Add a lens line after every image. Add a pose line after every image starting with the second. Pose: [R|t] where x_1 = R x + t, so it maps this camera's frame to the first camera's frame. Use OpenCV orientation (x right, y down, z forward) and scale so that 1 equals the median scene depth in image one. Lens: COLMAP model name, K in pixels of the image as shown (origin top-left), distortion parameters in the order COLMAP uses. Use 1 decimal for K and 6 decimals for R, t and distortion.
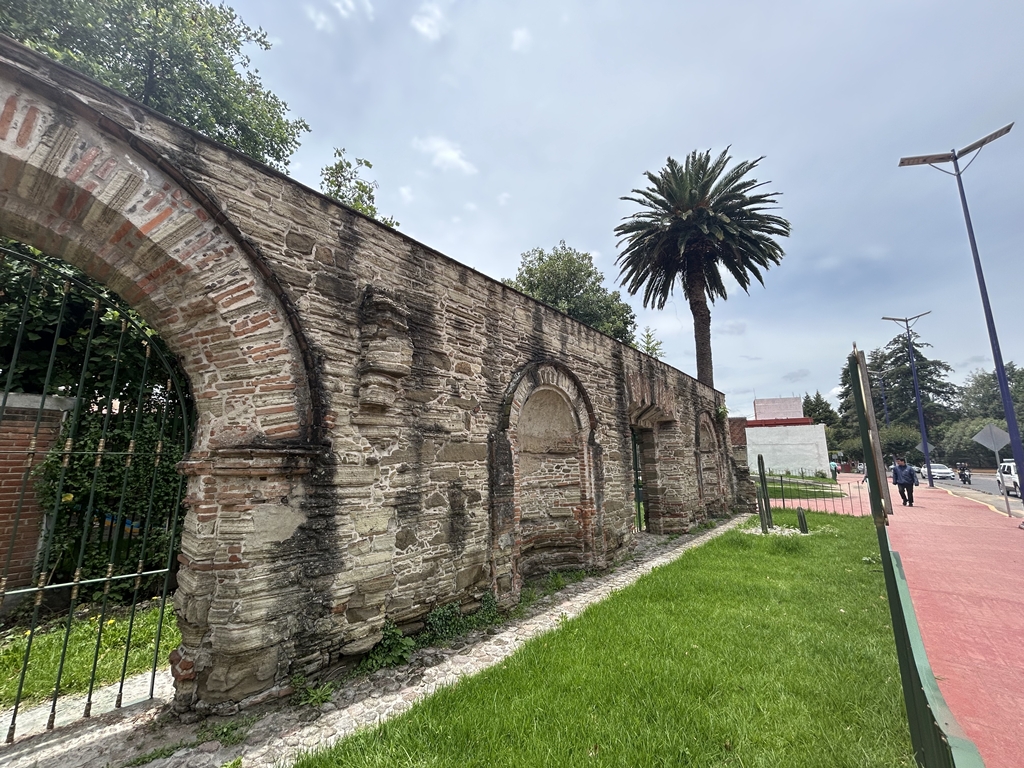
lens RADIAL K [[413.5, 0, 512.7], [0, 413.5, 385.5], [0, 0, 1]] dist [-0.002771, 0.000695]
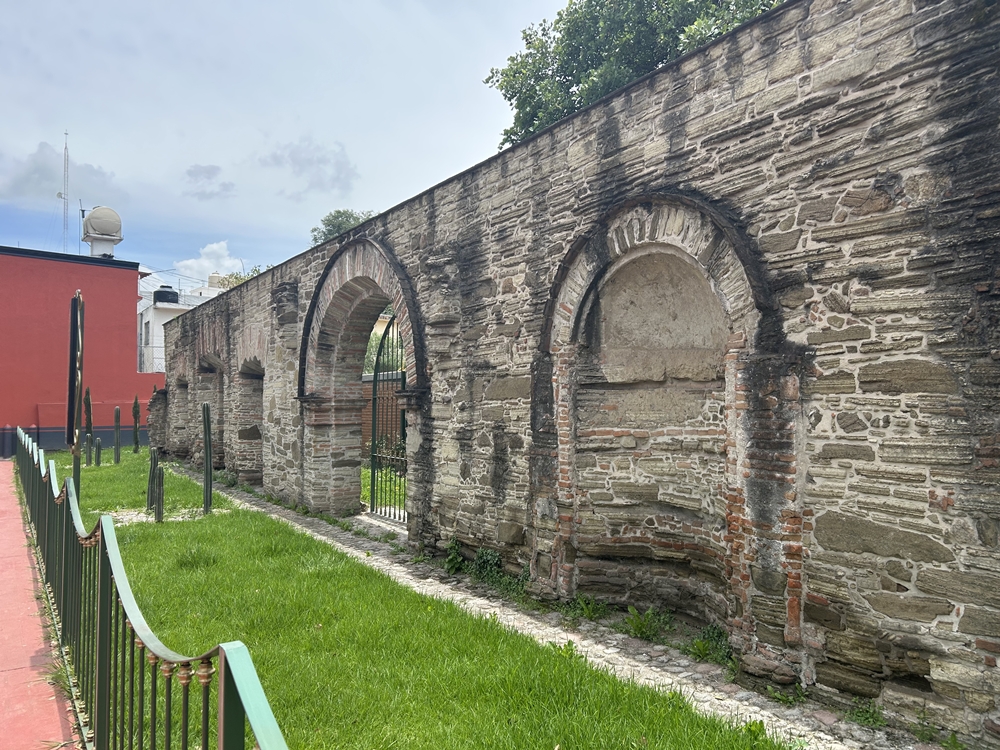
lens RADIAL K [[755.0, 0, 506.5], [0, 755.0, 380.1], [0, 0, 1]] dist [0.067089, -0.043850]
pose [[-0.293249, -0.029081, -0.955594, 1.524505], [0.176083, 0.980795, -0.083883, 0.310553], [0.939681, -0.192863, -0.282497, 1.634710]]
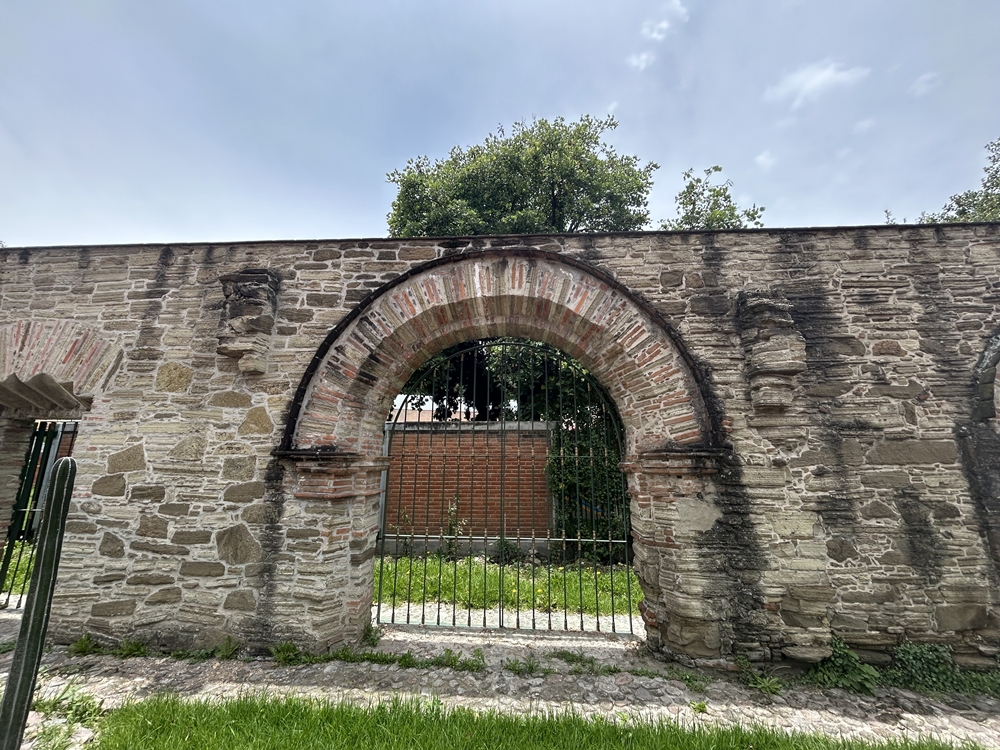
lens RADIAL K [[403.8, 0, 495.6], [0, 403.8, 375.7], [0, 0, 1]] dist [-0.002771, 0.000695]
pose [[0.587699, -0.165984, -0.791871, 0.055768], [0.139161, 0.984882, -0.103160, -0.016725], [0.797022, -0.049571, 0.601912, -0.106098]]
